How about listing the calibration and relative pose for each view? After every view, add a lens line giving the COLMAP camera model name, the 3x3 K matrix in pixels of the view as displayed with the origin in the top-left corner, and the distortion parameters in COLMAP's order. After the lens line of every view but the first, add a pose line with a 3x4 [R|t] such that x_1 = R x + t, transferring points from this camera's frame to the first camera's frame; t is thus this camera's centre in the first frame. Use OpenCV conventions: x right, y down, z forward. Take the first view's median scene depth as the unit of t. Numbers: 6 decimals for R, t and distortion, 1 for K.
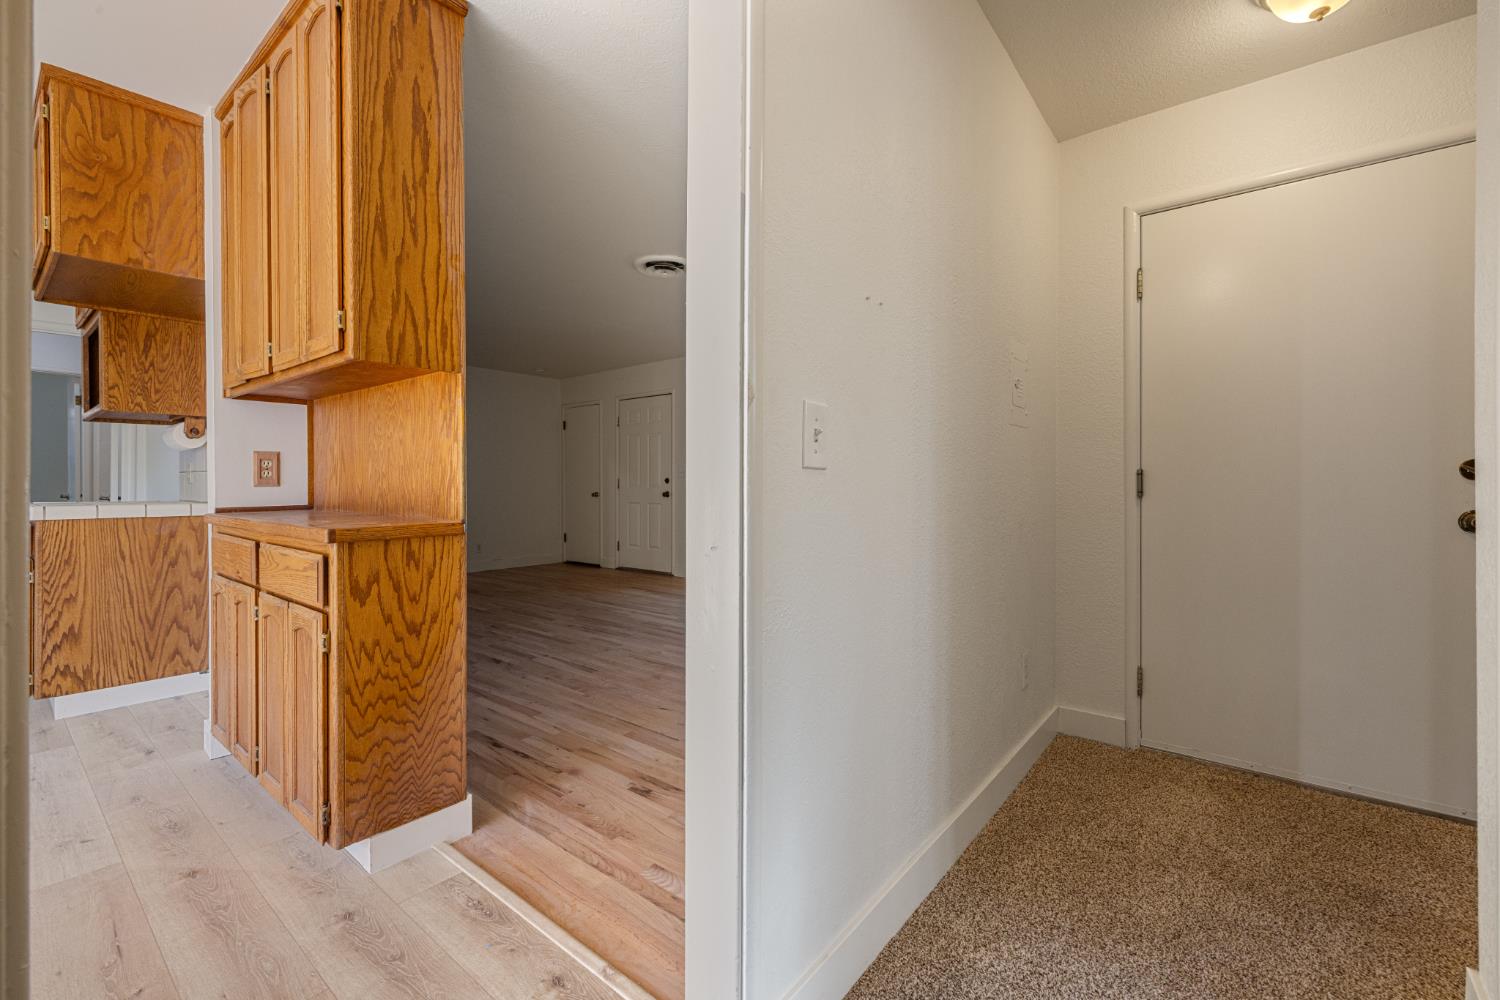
lens RADIAL K [[640.4, 0, 727.7], [0, 640.4, 489.0], [0, 0, 1]] dist [0.000037, 0.000807]
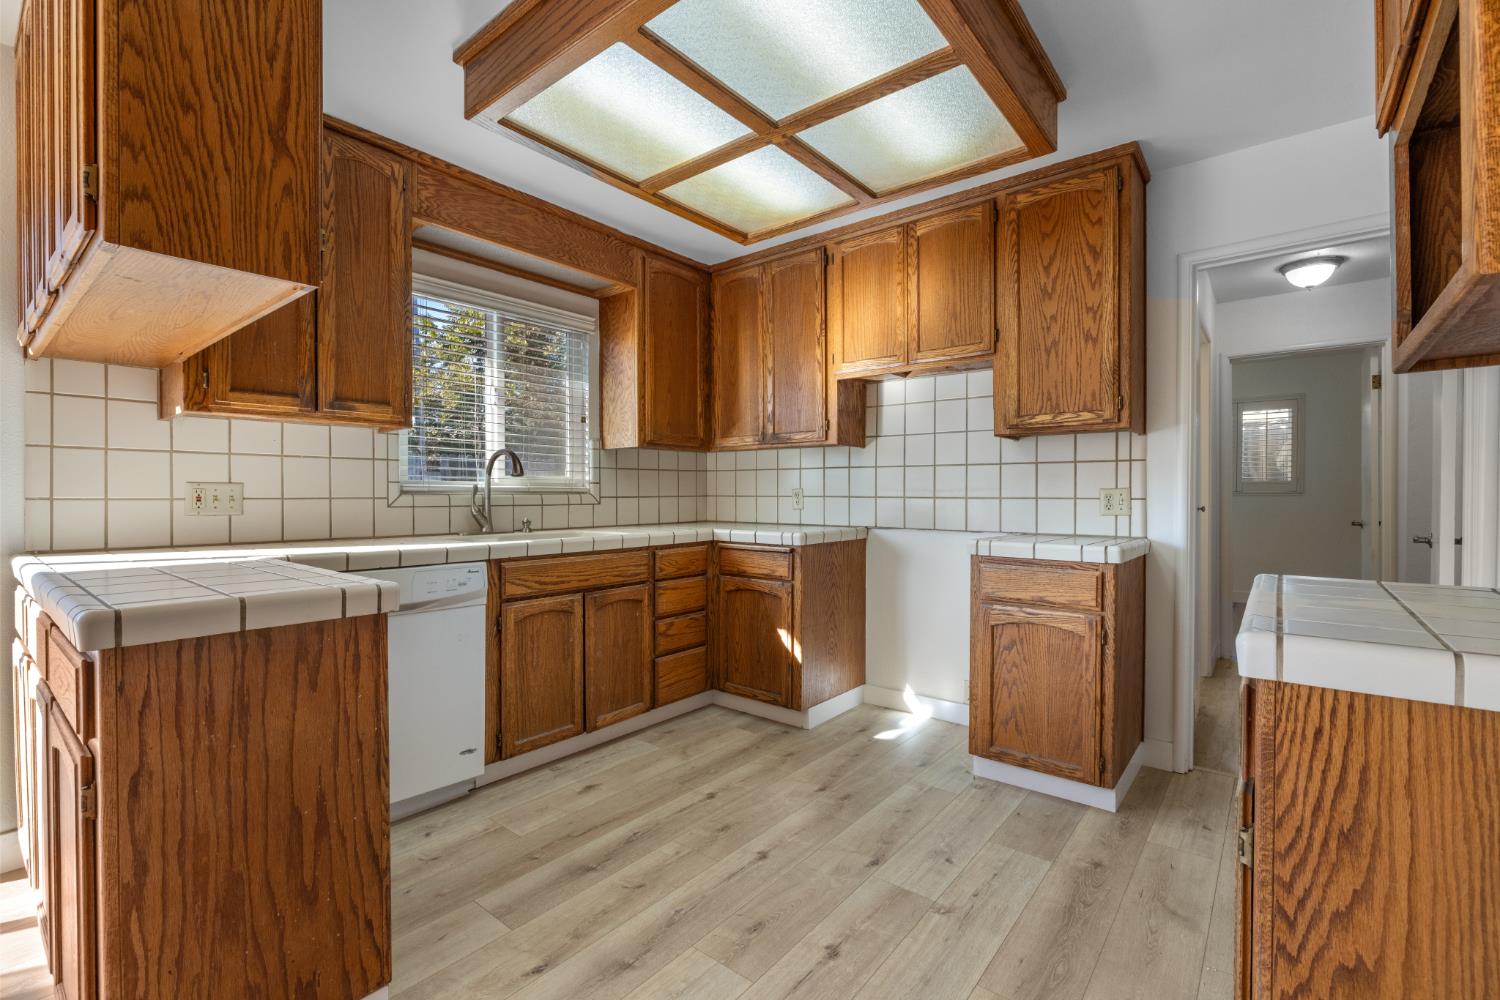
lens RADIAL K [[663.3, 0, 759.6], [0, 663.3, 492.6], [0, 0, 1]] dist [-0.008970, 0.000715]
pose [[0.028641, -0.002733, -0.999586, -0.735452], [-0.008880, 0.999956, -0.002988, -0.034964], [0.999550, 0.008962, 0.028615, 0.718696]]
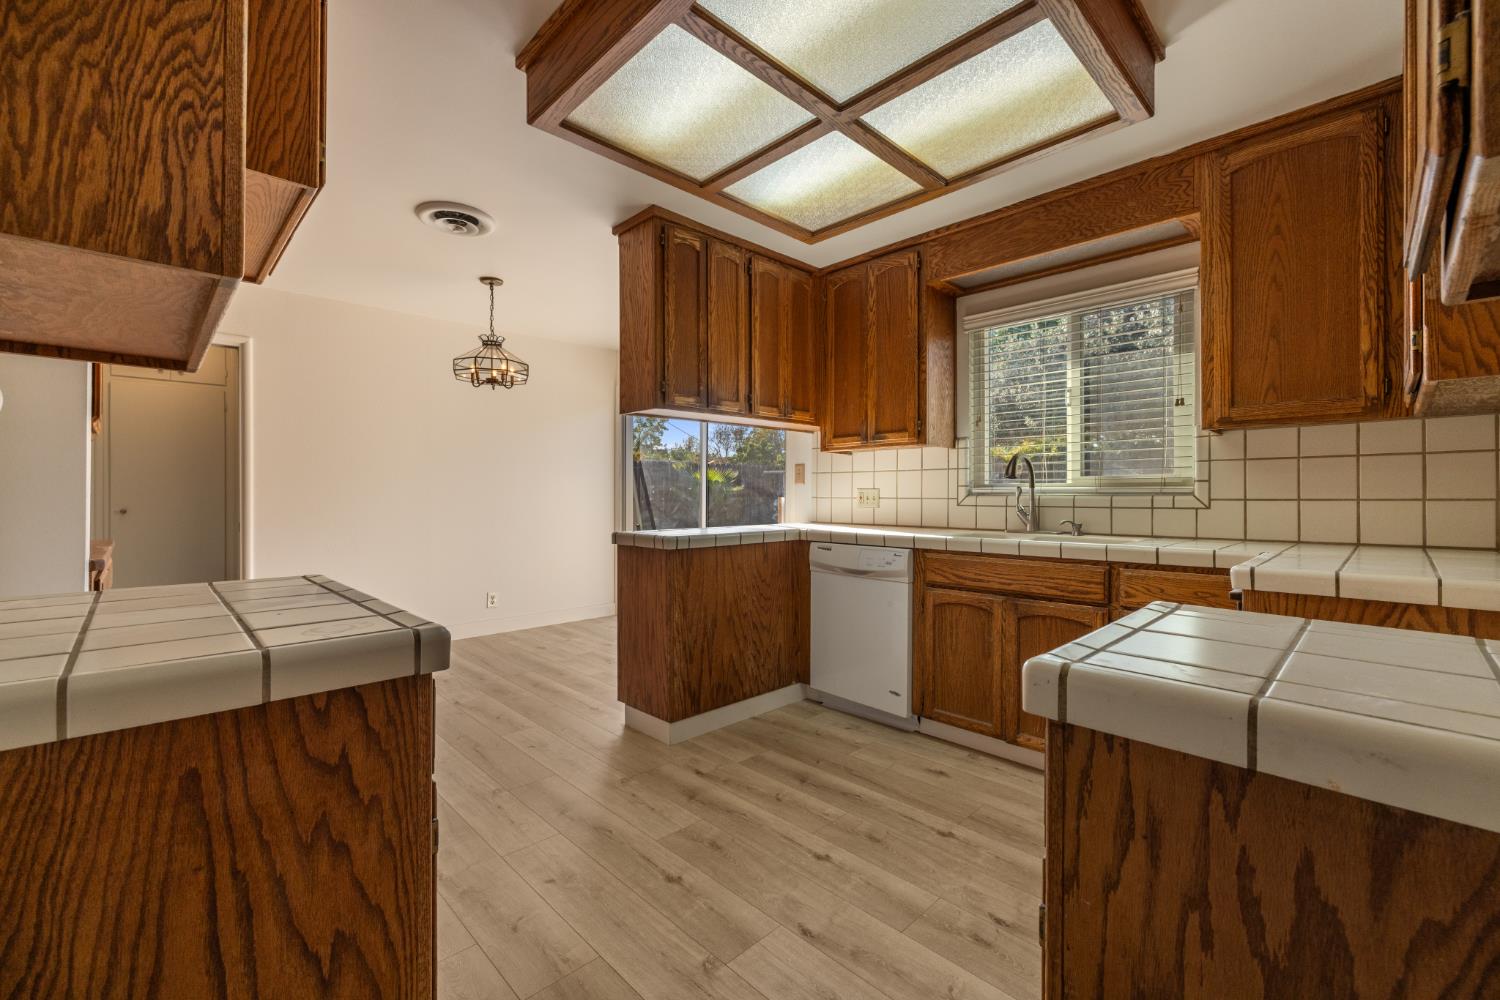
lens RADIAL K [[640.4, 0, 743.0], [0, 640.4, 493.0], [0, 0, 1]] dist [0.000037, 0.000807]
pose [[-0.993379, -0.001150, 0.114881, -1.442685], [-0.000629, 0.999989, 0.004568, -0.040664], [-0.114885, 0.004465, -0.993369, 1.436932]]
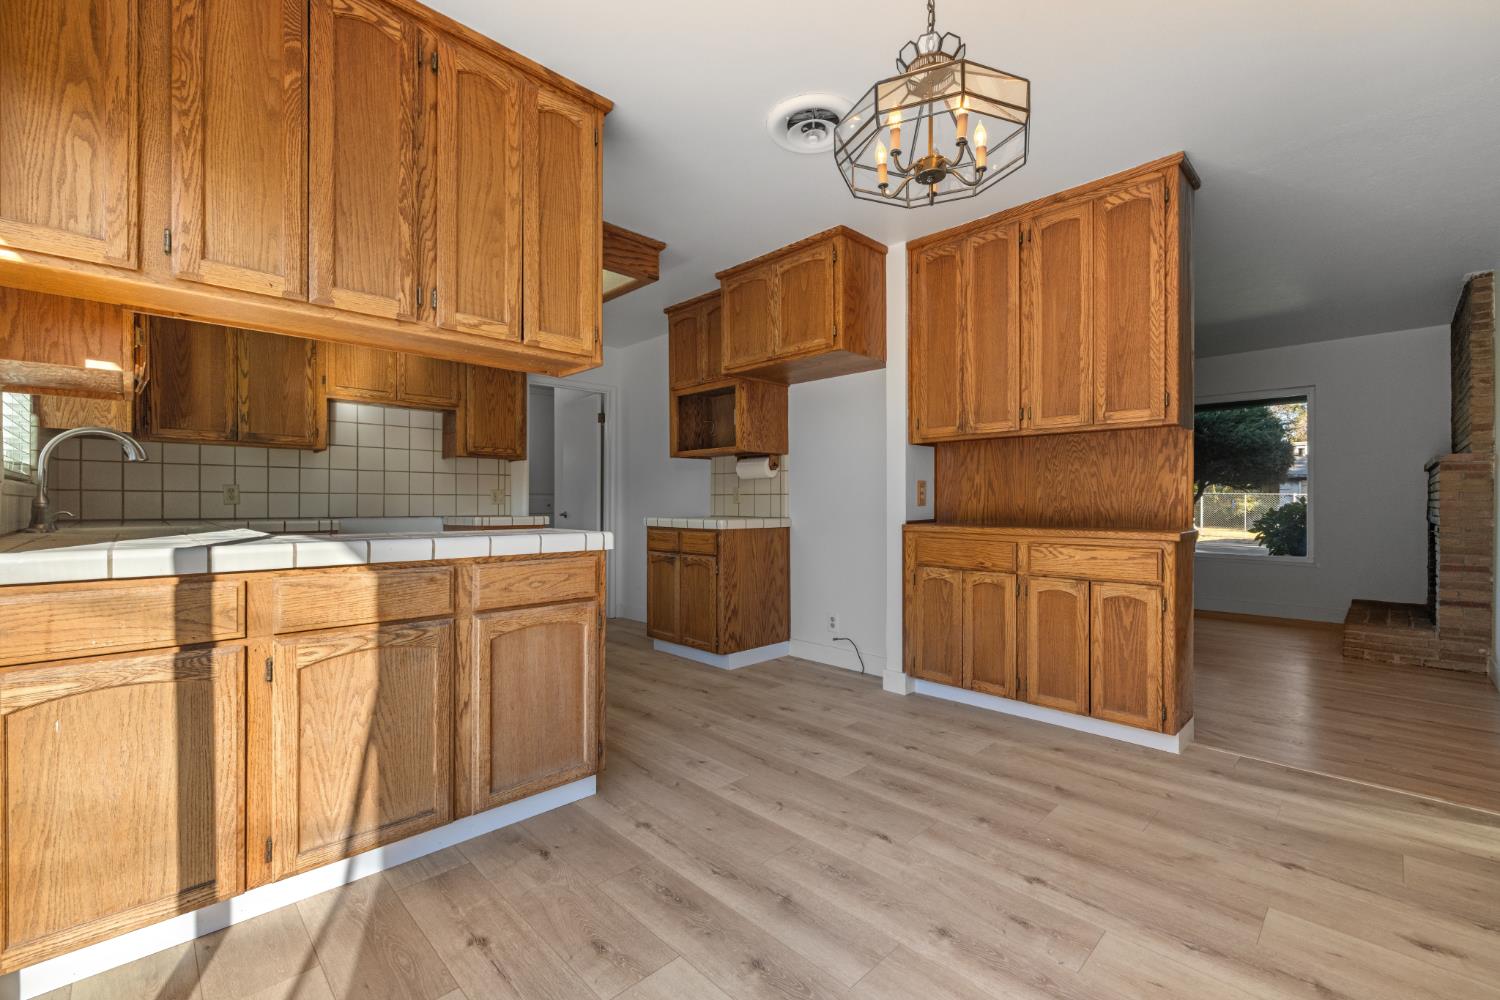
lens RADIAL K [[640.4, 0, 725.9], [0, 640.4, 498.4], [0, 0, 1]] dist [0.000037, 0.000807]
pose [[0.994214, -0.001896, -0.107405, -0.883642], [0.000258, 0.999883, -0.015263, 0.002268], [0.107421, 0.015147, 0.994098, -0.399293]]
